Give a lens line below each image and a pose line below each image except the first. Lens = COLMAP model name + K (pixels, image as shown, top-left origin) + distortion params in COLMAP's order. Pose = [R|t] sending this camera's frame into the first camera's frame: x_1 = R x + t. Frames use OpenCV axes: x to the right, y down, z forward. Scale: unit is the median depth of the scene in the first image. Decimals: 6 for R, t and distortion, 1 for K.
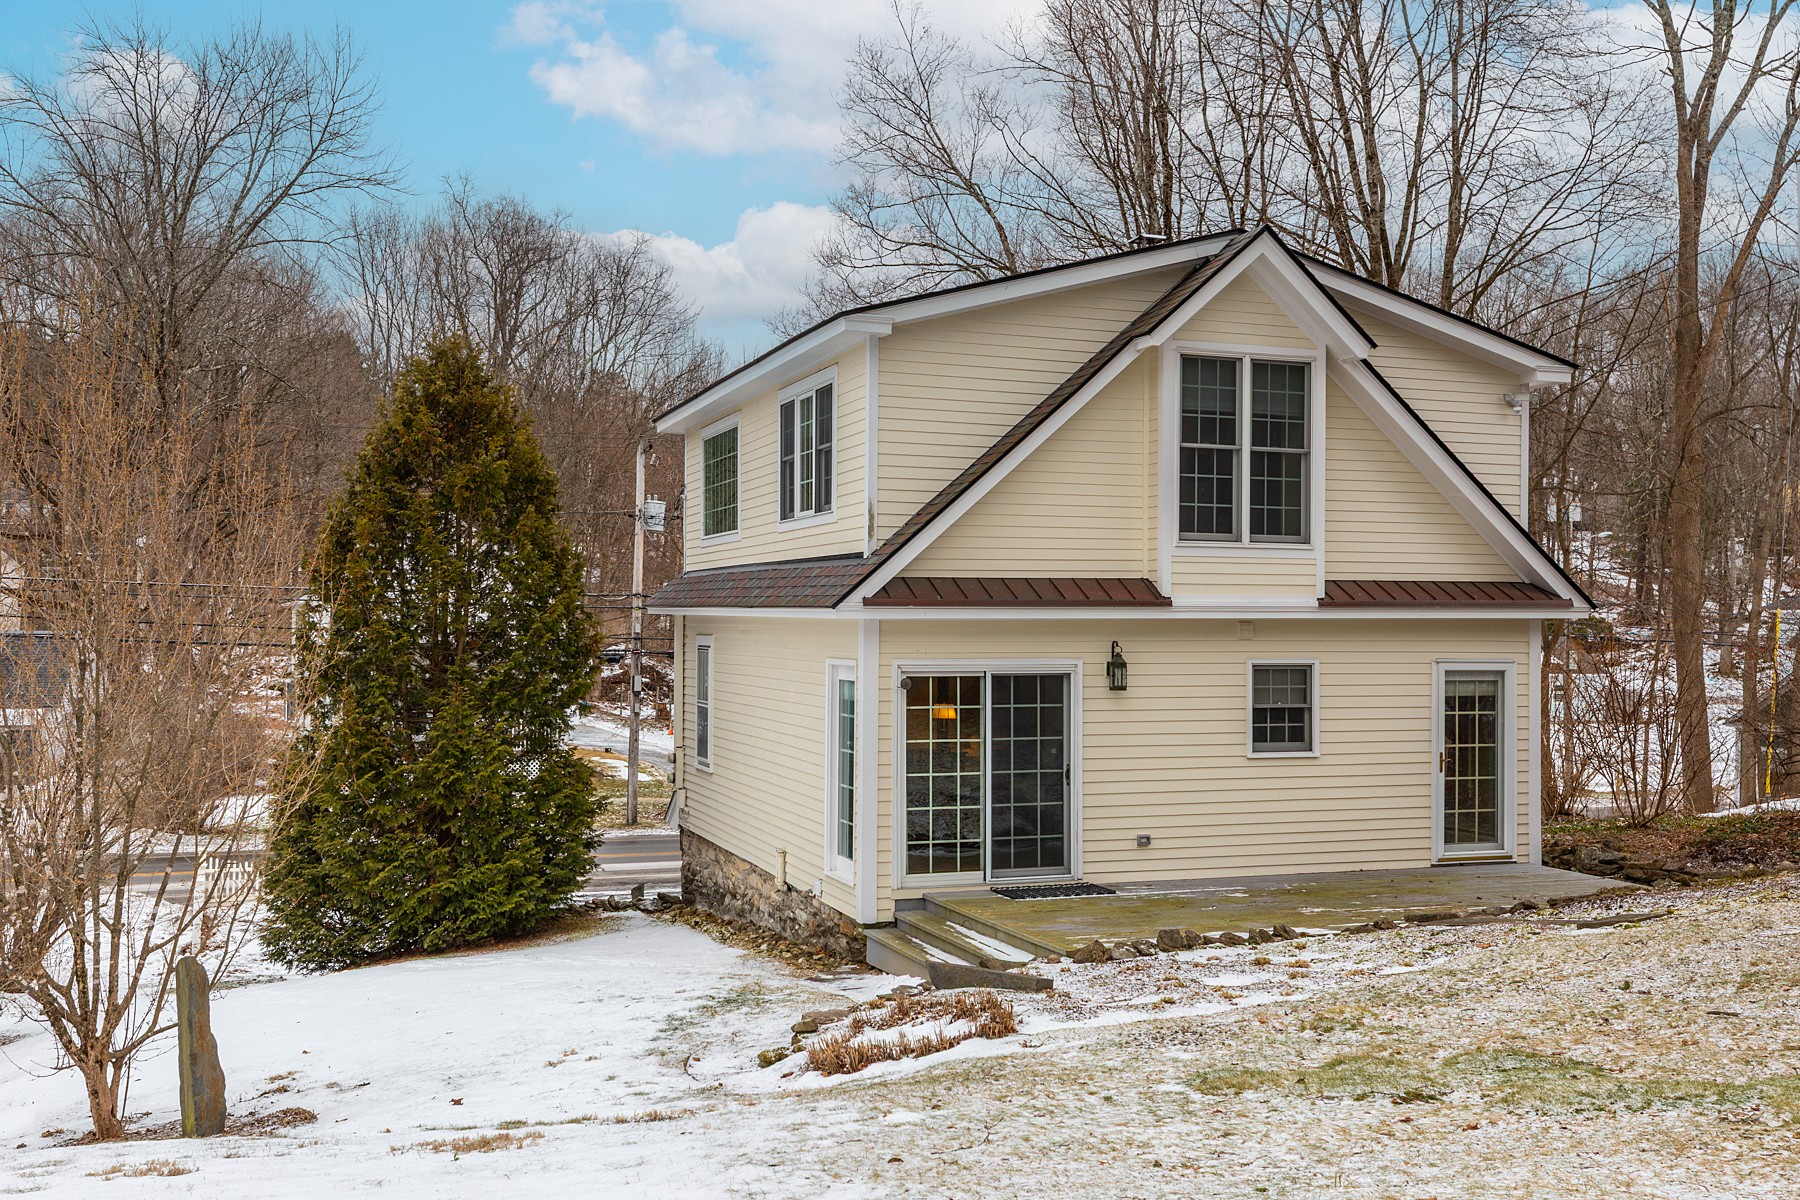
lens RADIAL K [[1689.5, 0, 852.8], [0, 1689.5, 618.3], [0, 0, 1]] dist [-0.002528, 0.000000]
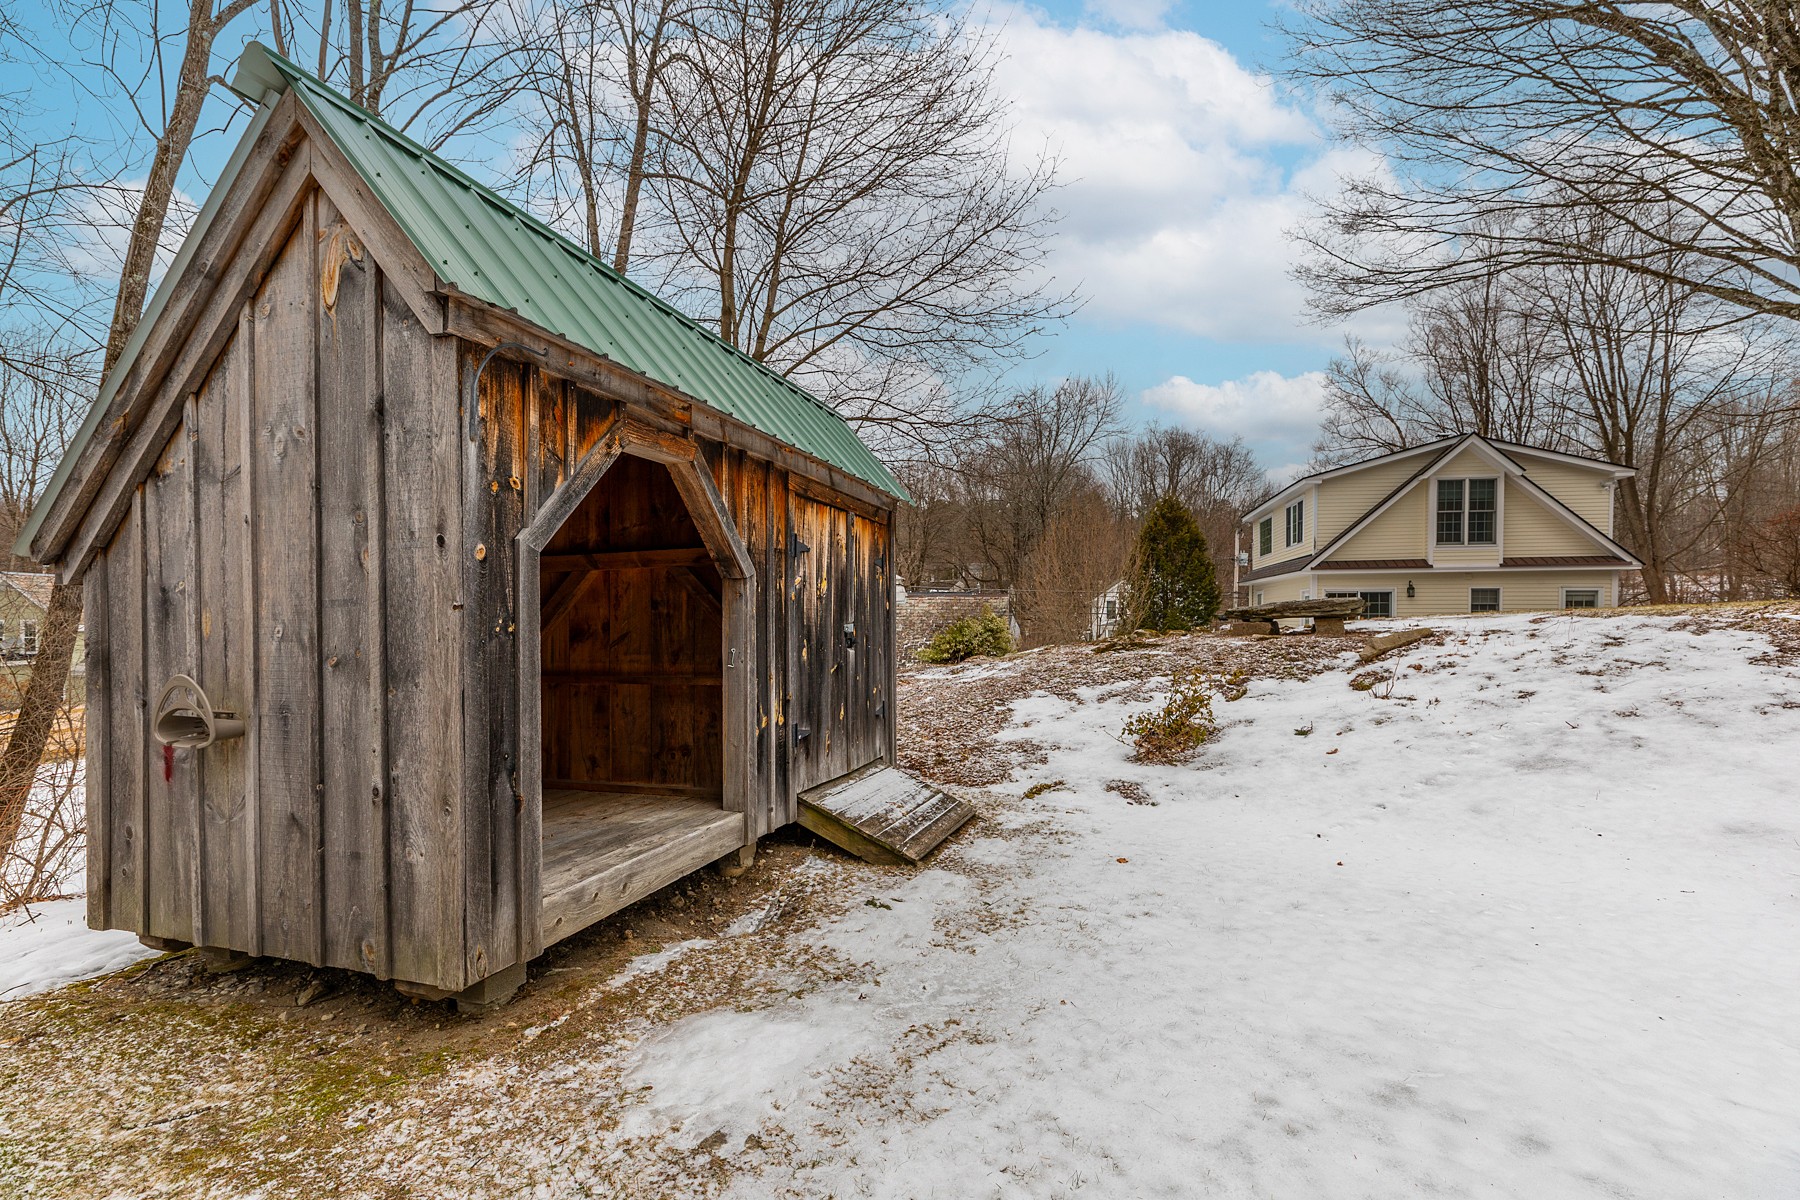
lens RADIAL K [[810.0, 0, 901.1], [0, 810.0, 636.5], [0, 0, 1]] dist [0.007096, -0.000002]
pose [[0.868288, 0.002841, -0.496052, 0.084634], [0.003657, 0.999920, 0.012129, 0.086197], [0.496046, -0.012346, 0.868208, -0.632167]]
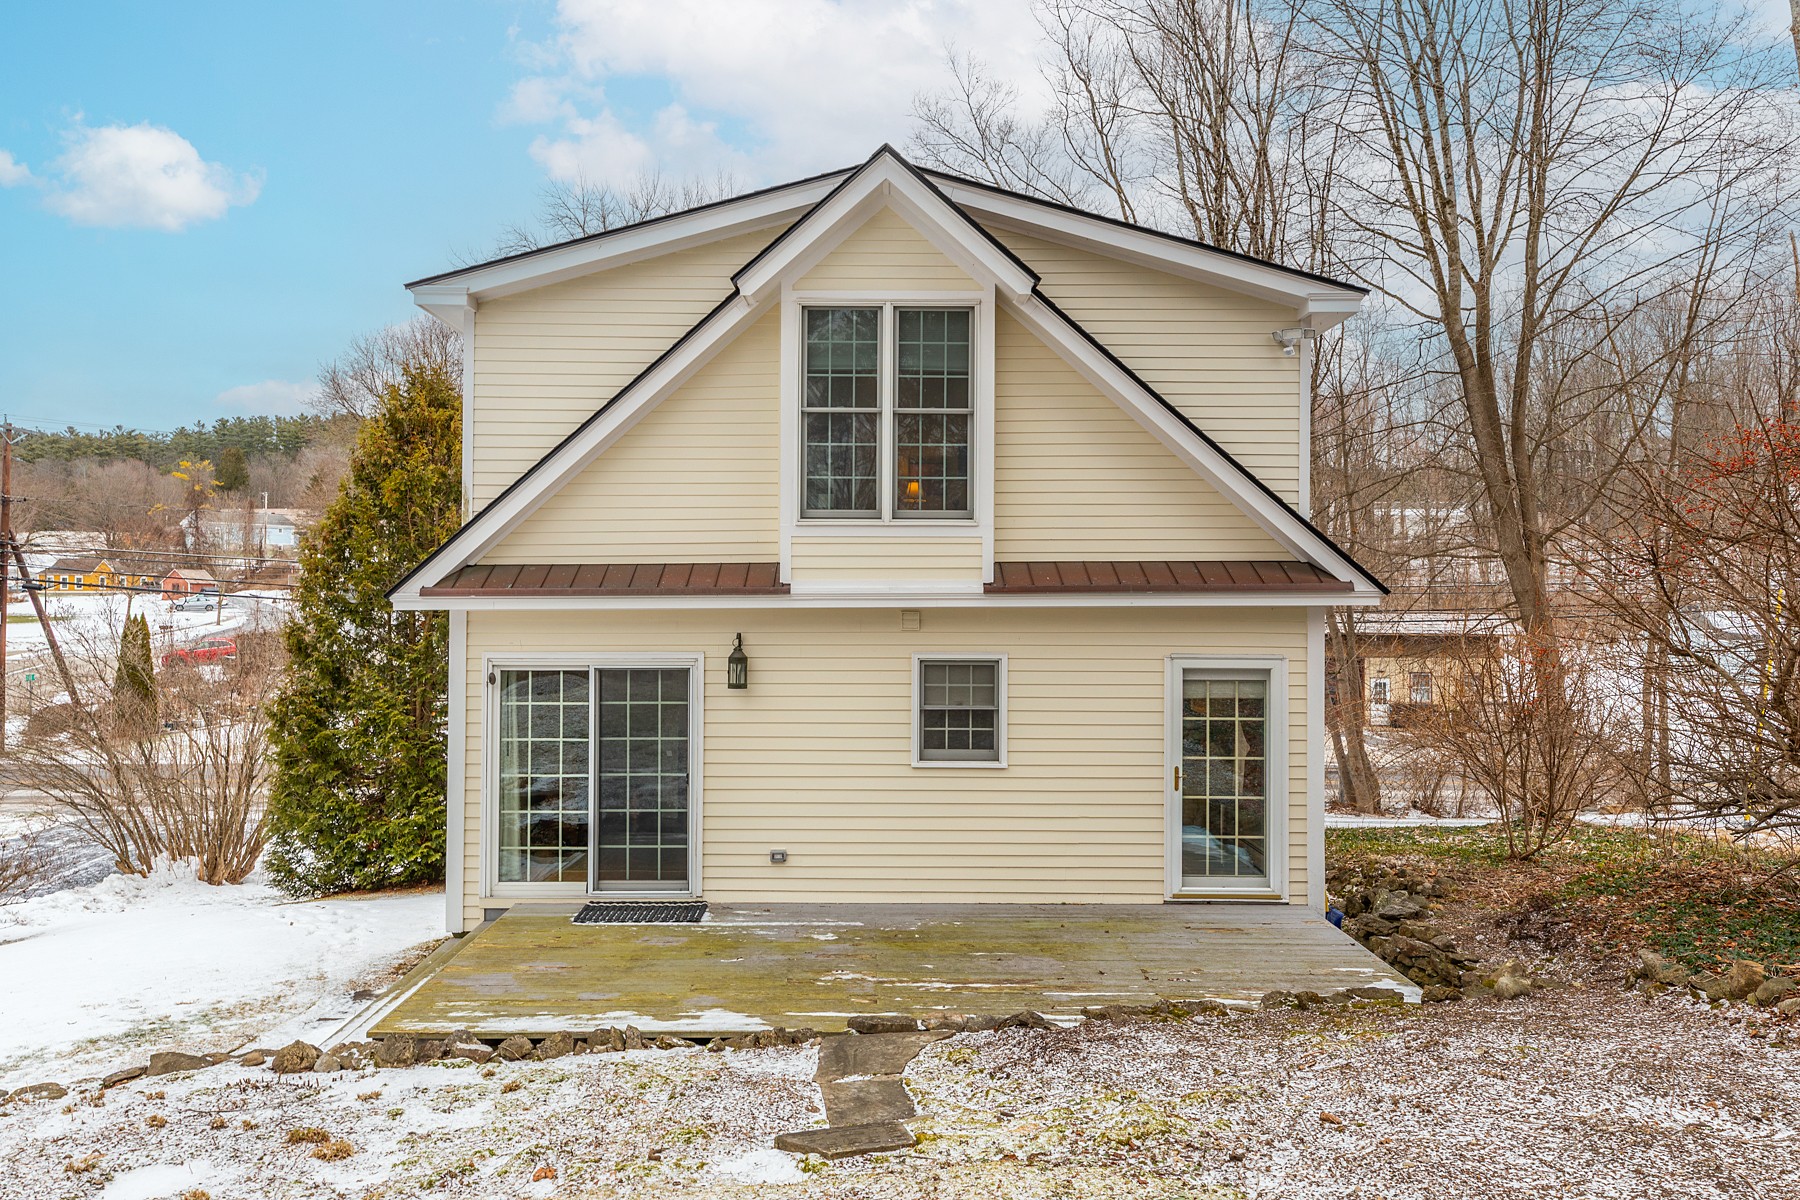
lens RADIAL K [[1154.1, 0, 891.0], [0, 1154.1, 587.2], [0, 0, 1]] dist [0.005337, 0.000270]
pose [[0.946473, -0.005301, -0.322739, 0.413990], [0.004086, 0.999982, -0.004444, -0.007316], [0.322756, 0.002887, 0.946478, 0.430954]]
